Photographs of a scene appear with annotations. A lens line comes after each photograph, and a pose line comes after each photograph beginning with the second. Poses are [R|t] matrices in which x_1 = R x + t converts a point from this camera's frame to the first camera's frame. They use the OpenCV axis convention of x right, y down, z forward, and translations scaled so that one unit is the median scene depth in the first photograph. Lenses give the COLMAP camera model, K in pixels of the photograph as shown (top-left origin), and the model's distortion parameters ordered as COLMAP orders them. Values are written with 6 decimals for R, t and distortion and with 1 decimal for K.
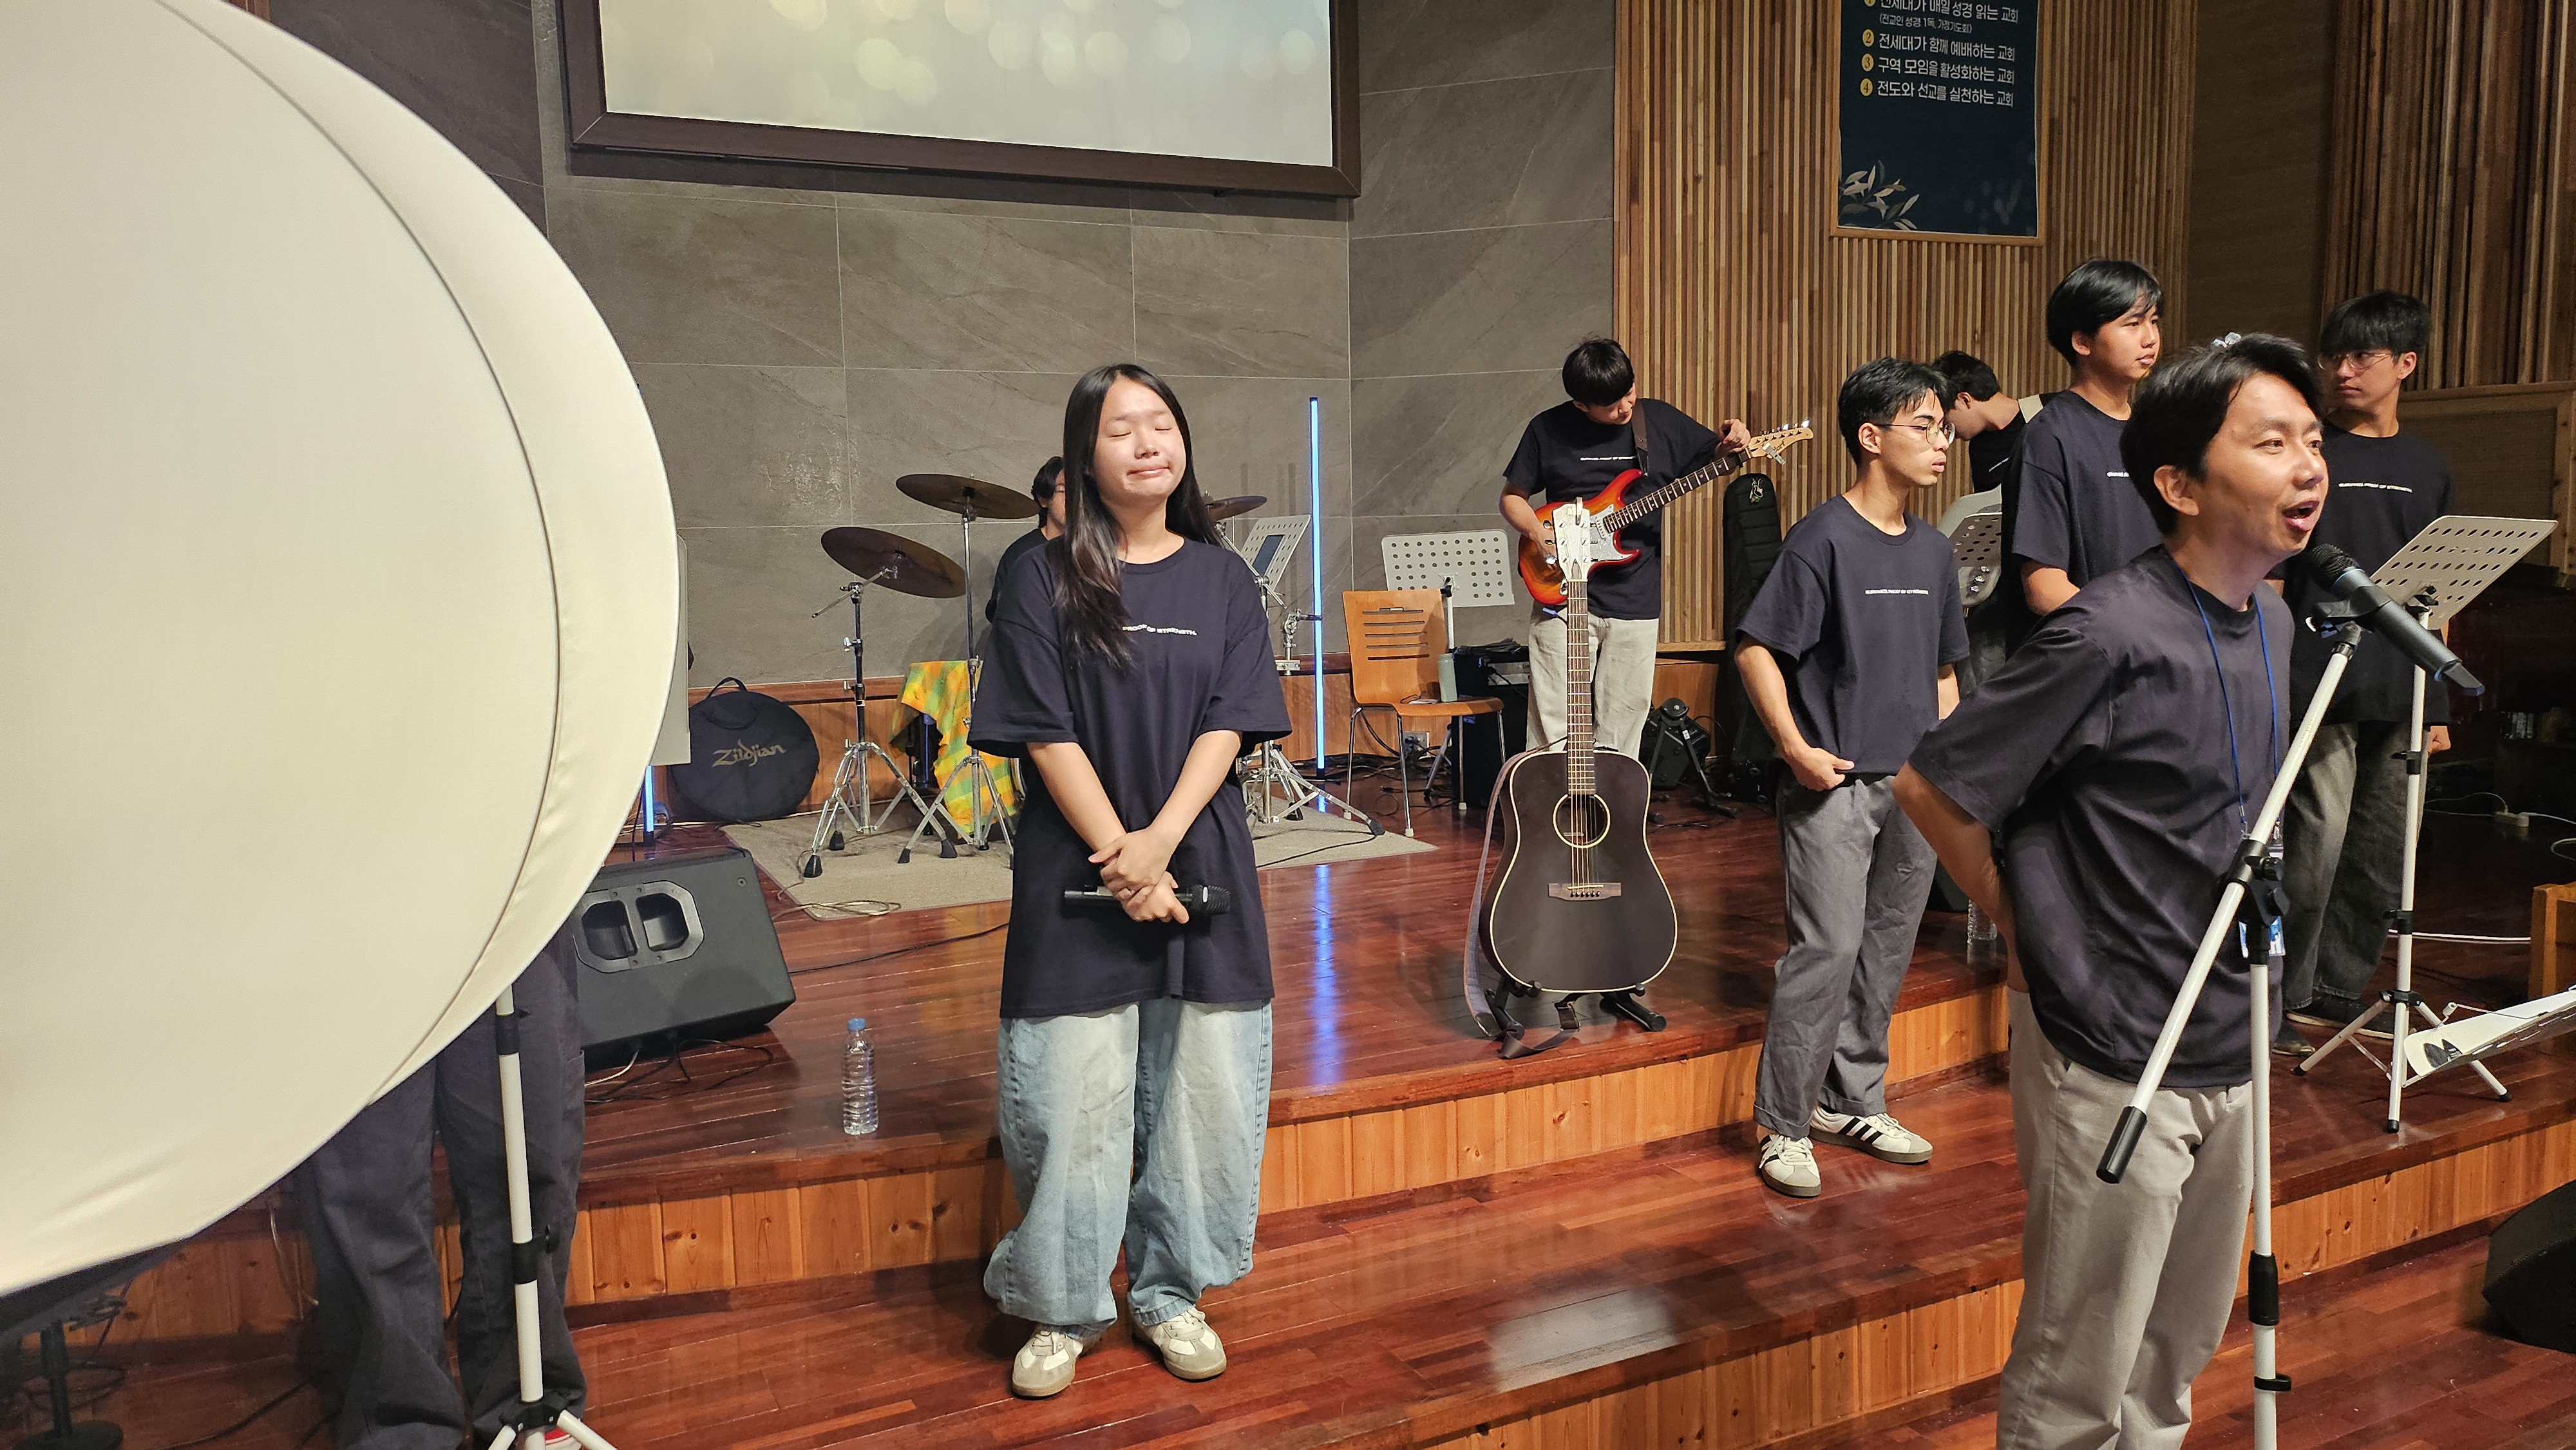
lens RADIAL K [[1777.8, 0, 1295.6], [0, 1777.8, 715.7], [0, 0, 1]] dist [0.052754, -0.006495]
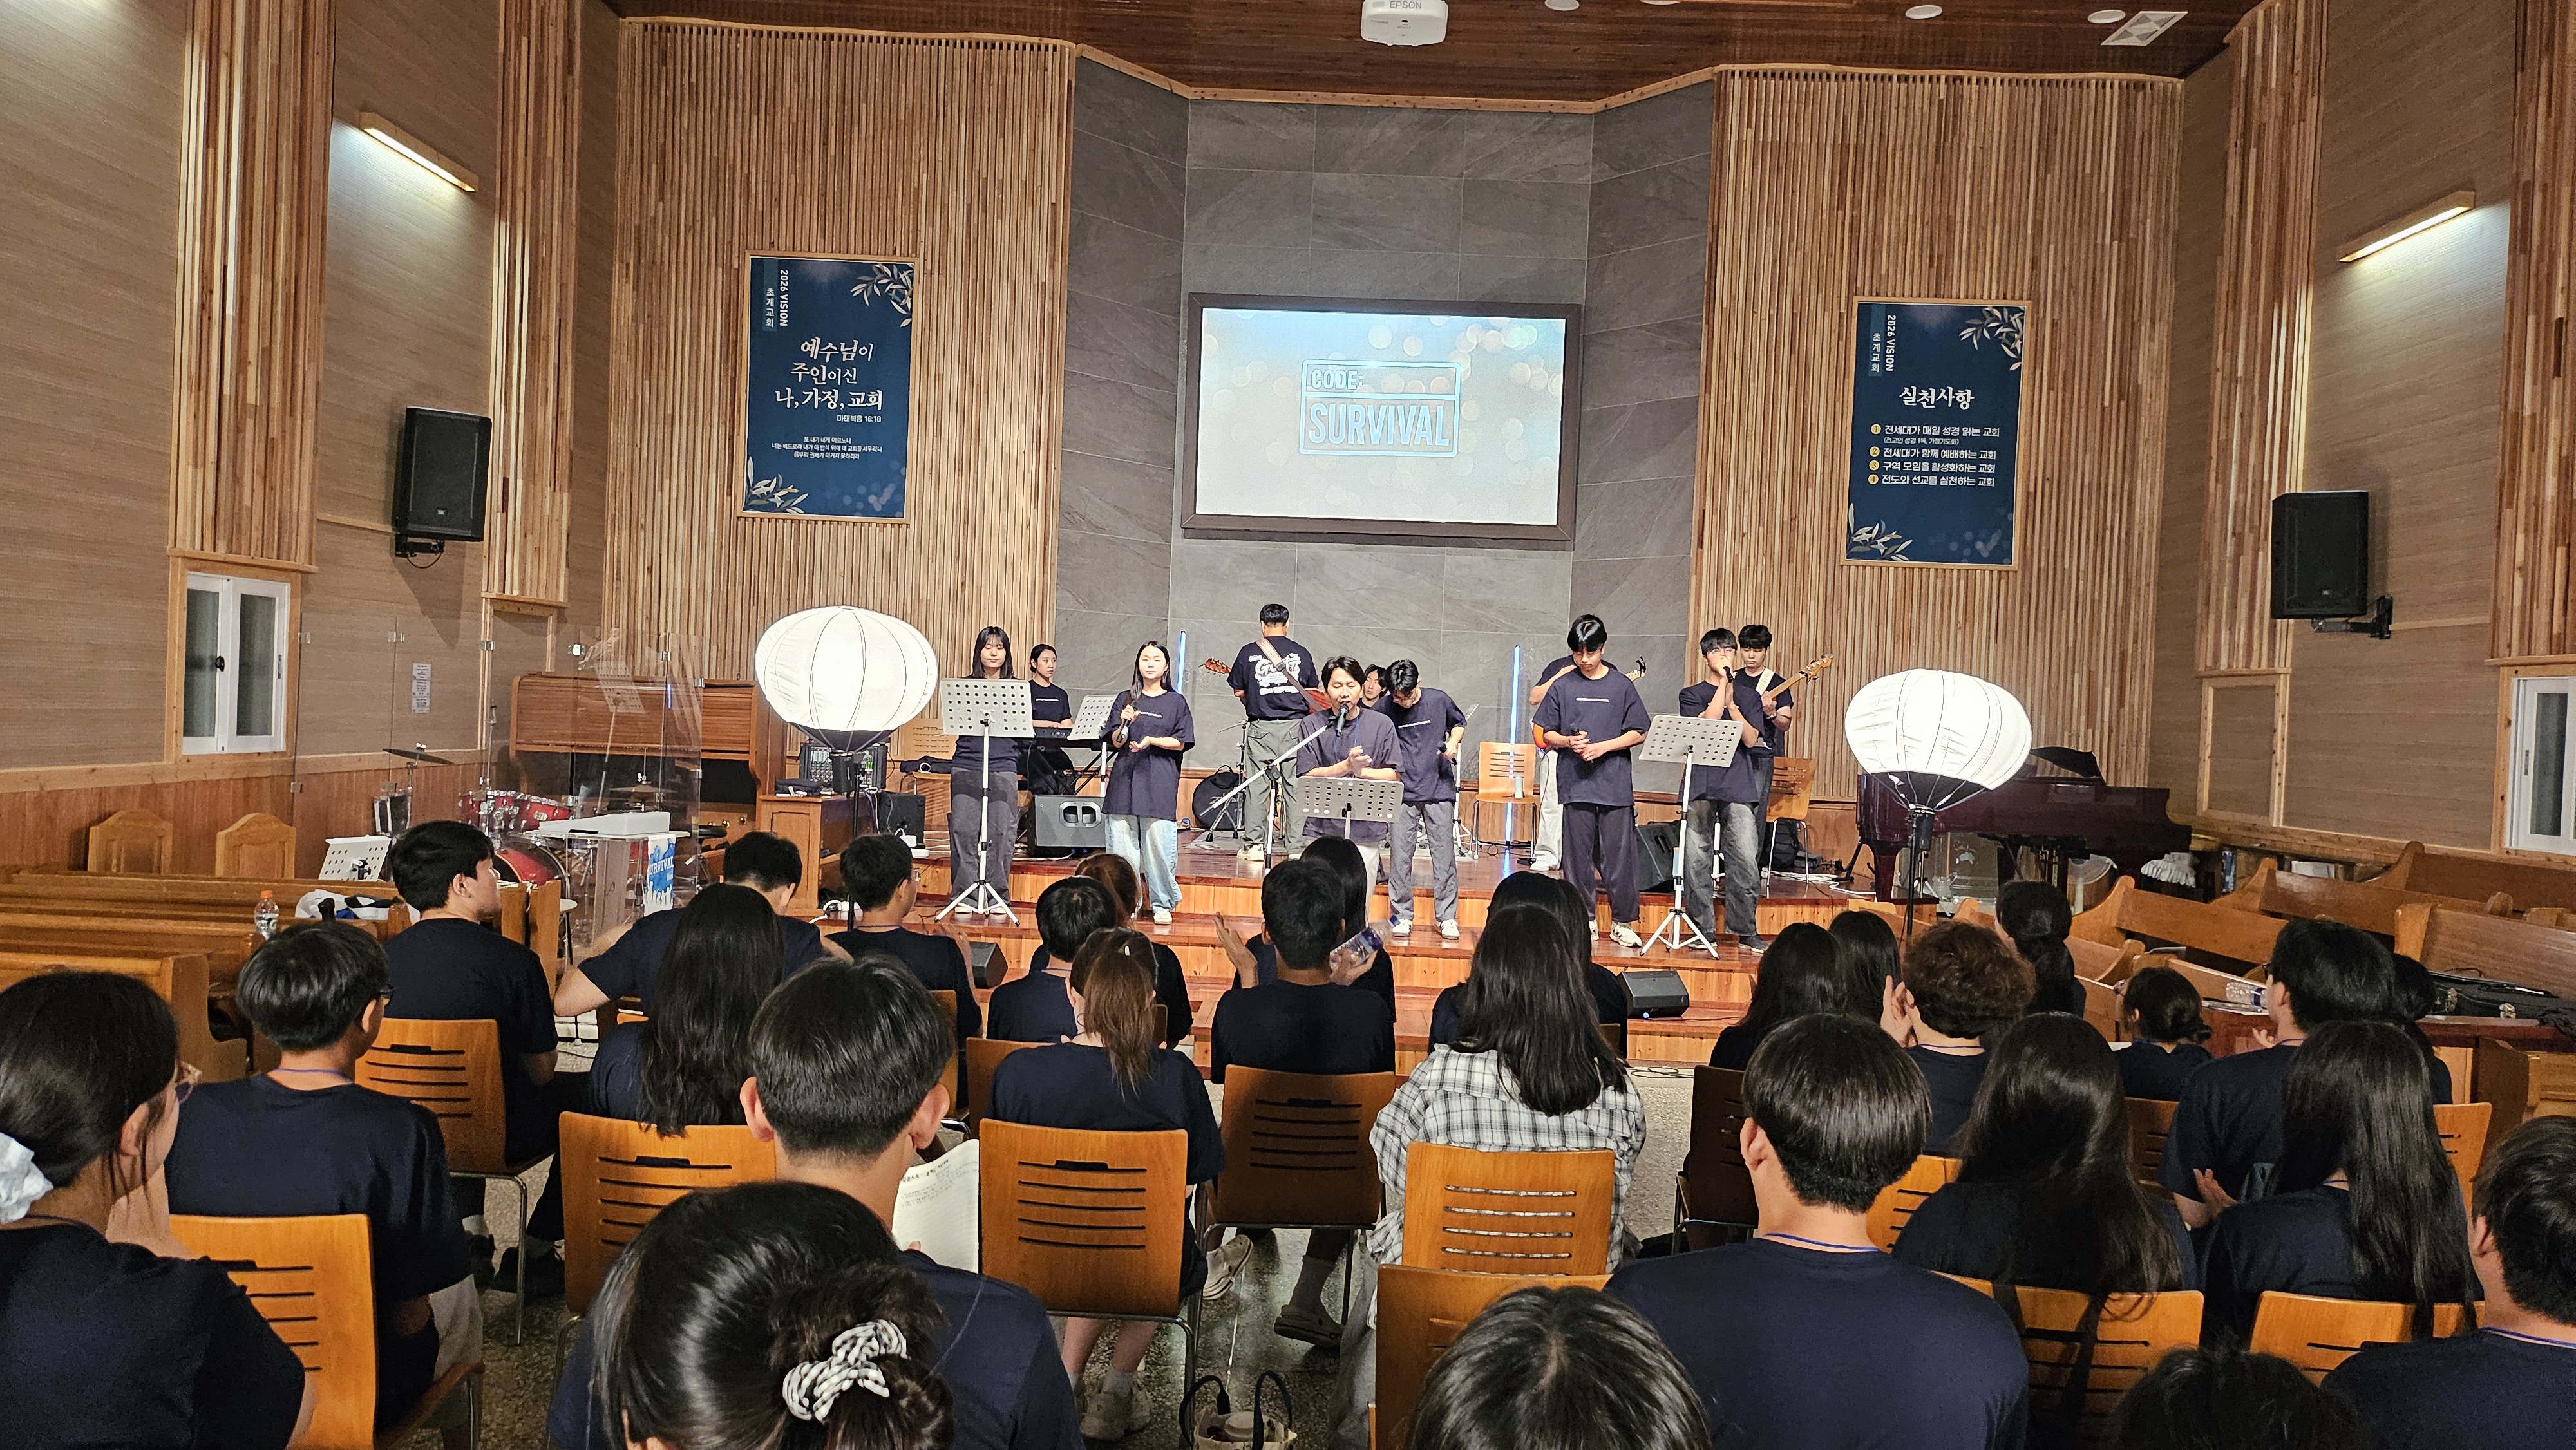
lens RADIAL K [[1777.8, 0, 1285.3], [0, 1777.8, 731.7], [0, 0, 1]] dist [0.052754, -0.006495]
pose [[0.874316, 0.062467, -0.481320, 0.675379], [-0.114465, 0.990248, -0.079408, 0.087066], [0.471666, 0.124522, 0.872941, -0.726664]]
